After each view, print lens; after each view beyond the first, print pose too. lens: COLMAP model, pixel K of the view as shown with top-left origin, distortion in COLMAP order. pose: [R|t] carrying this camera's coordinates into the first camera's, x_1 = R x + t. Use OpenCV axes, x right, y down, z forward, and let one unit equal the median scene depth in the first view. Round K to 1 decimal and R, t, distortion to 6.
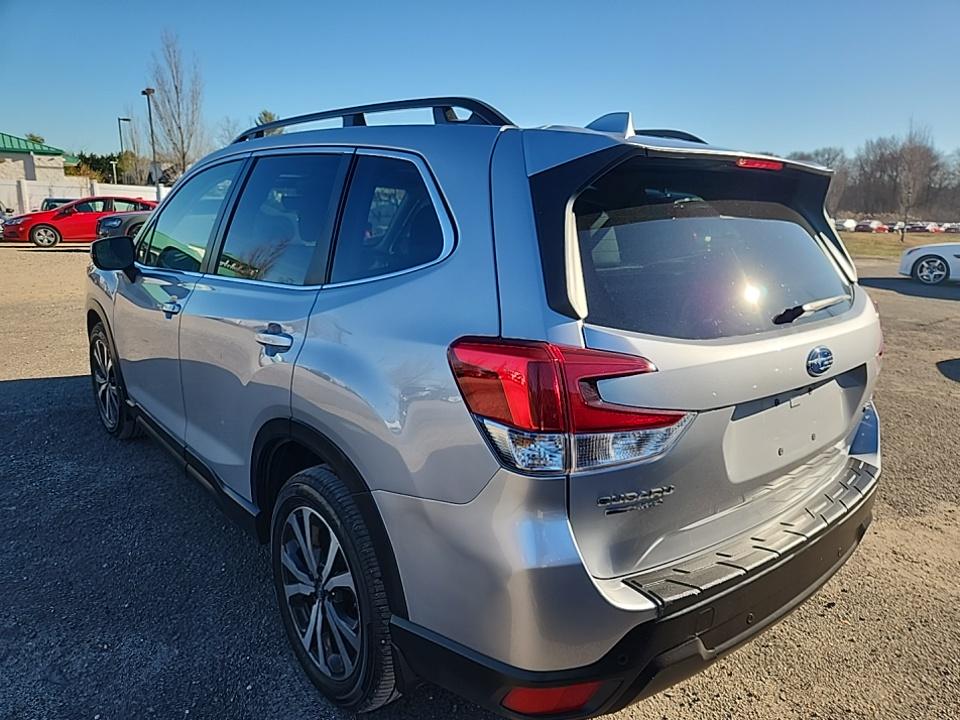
lens RADIAL K [[627.4, 0, 480.0], [0, 627.4, 360.0], [0, 0, 1]] dist [0.038713, -0.002208]
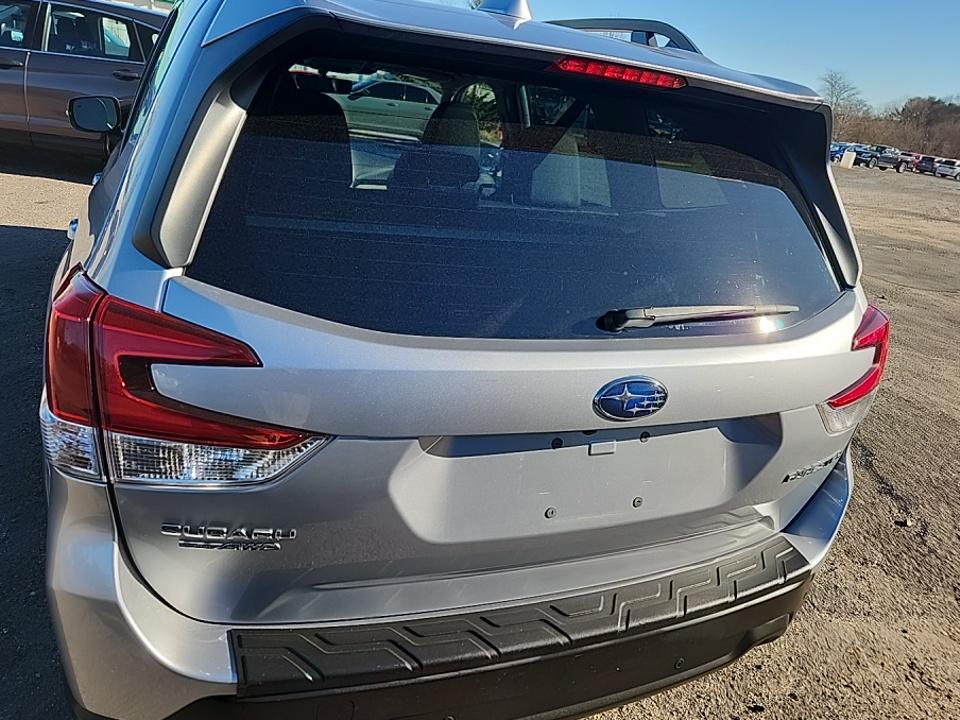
lens RADIAL K [[627.4, 0, 480.0], [0, 627.4, 360.0], [0, 0, 1]] dist [0.038713, -0.002208]
pose [[0.946377, 0.204641, -0.249984, 0.535121], [-0.177812, 0.975989, 0.125811, -0.089562], [0.269727, -0.074615, 0.960042, 0.333789]]
